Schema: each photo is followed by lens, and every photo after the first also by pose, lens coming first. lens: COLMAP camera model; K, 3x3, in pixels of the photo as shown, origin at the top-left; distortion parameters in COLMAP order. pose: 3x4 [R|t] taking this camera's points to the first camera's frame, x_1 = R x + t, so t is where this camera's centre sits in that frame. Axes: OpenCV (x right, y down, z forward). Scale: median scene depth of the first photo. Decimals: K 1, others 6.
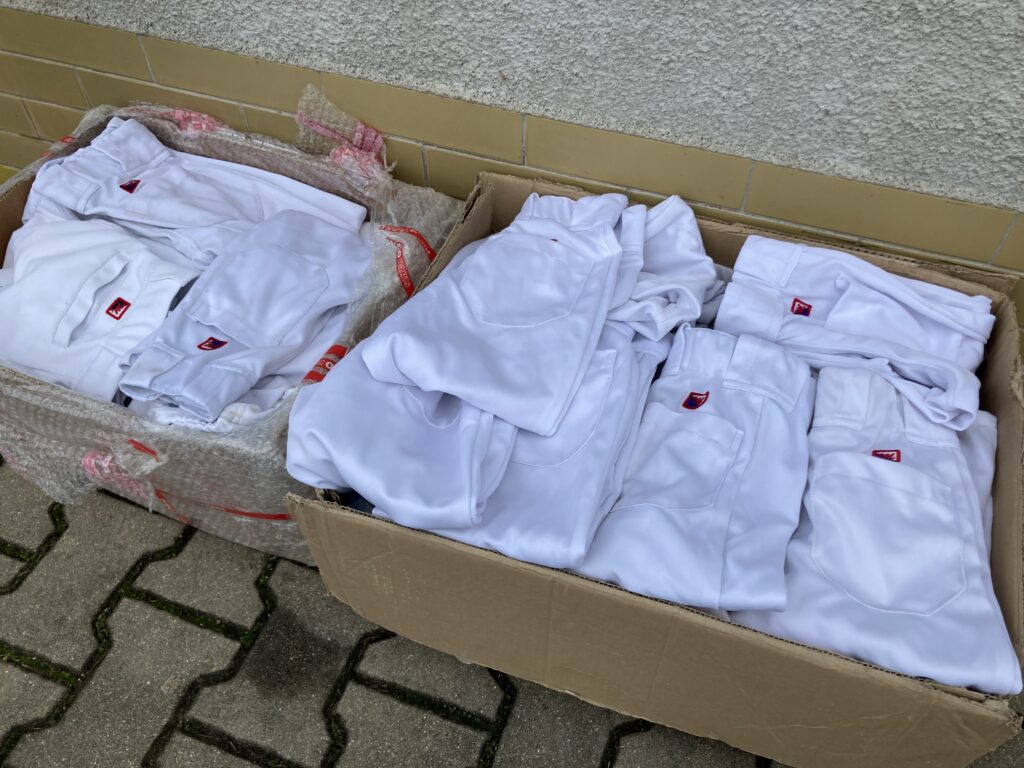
lens RADIAL K [[836.2, 0, 512.0], [0, 836.2, 384.0], [0, 0, 1]] dist [0.044424, -0.071536]
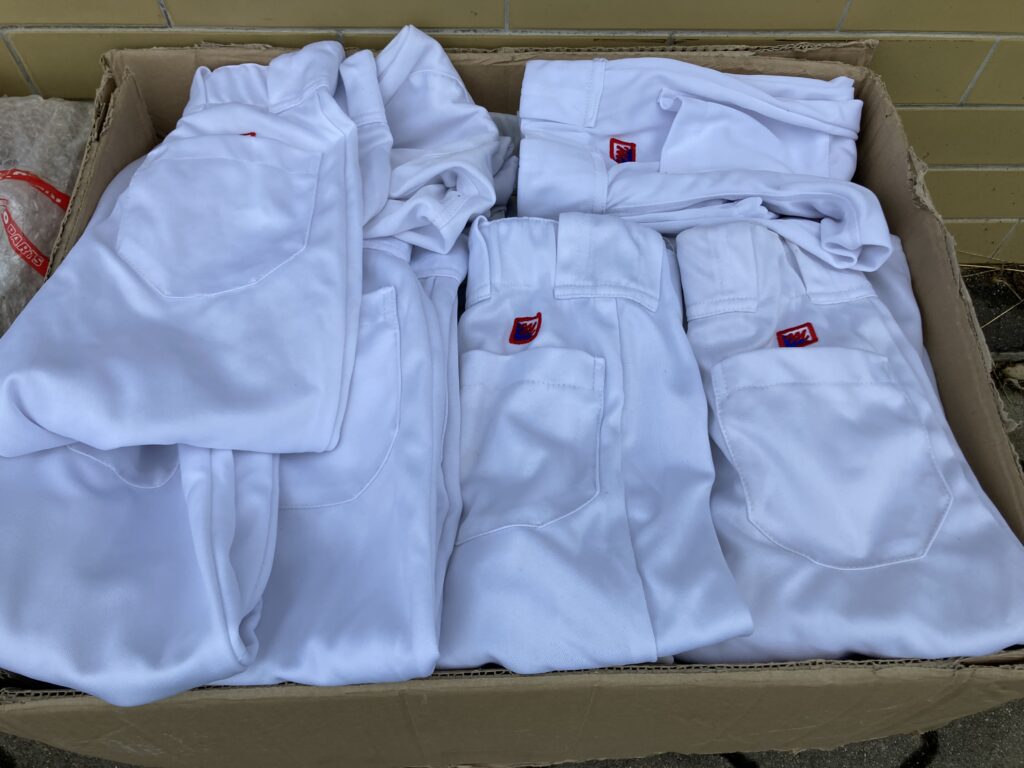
lens RADIAL K [[836.2, 0, 512.0], [0, 836.2, 384.0], [0, 0, 1]] dist [0.044424, -0.071536]
pose [[0.932846, -0.298151, 0.202247, 0.055026], [0.259672, 0.945553, 0.196212, -0.070492], [-0.249736, -0.130518, 0.959477, 0.326793]]
